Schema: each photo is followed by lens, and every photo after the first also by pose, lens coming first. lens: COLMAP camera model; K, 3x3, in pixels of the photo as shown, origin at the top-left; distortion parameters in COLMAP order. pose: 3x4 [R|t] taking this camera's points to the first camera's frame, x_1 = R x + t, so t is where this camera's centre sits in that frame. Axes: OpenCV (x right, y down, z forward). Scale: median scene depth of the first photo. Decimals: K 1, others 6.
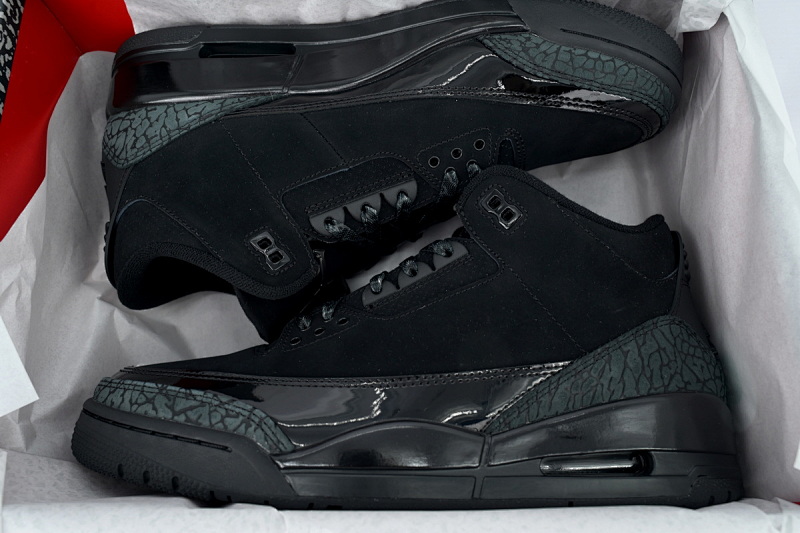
lens RADIAL K [[667.1, 0, 395.3], [0, 667.1, 267.1], [0, 0, 1]] dist [0.011004, 0.001429]
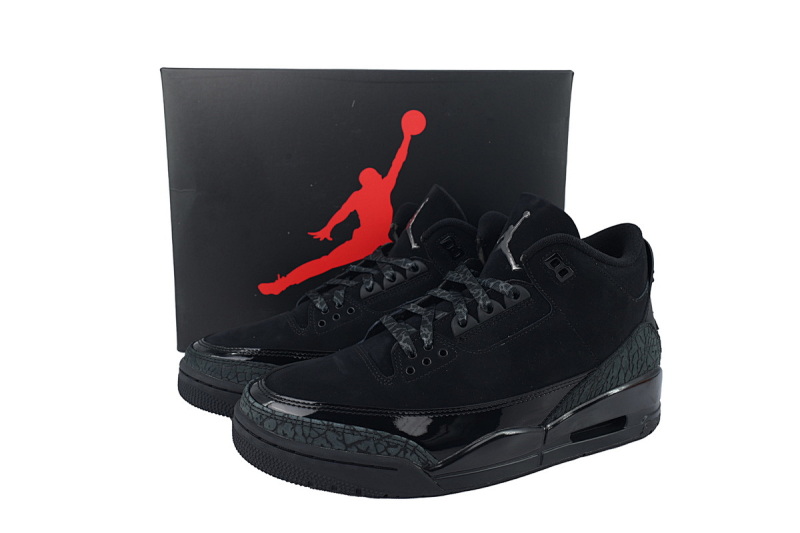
lens RADIAL K [[667.1, 0, 399.4], [0, 667.1, 265.3], [0, 0, 1]] dist [0.011004, 0.001429]
pose [[0.946426, -0.077267, 0.313540, -0.614483], [-0.078812, 0.886321, 0.456316, -0.734920], [-0.313155, -0.456580, 0.832747, -0.020021]]
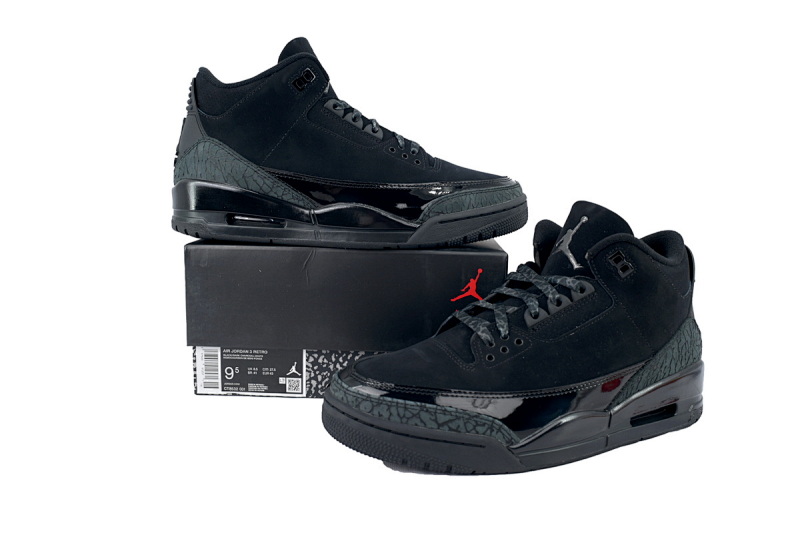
lens RADIAL K [[667.1, 0, 402.9], [0, 667.1, 265.8], [0, 0, 1]] dist [0.011004, 0.001429]
pose [[0.928597, -0.056791, 0.366719, -0.909277], [-0.101200, 0.912009, 0.397490, -0.677474], [-0.357024, -0.406220, 0.841141, -0.088731]]
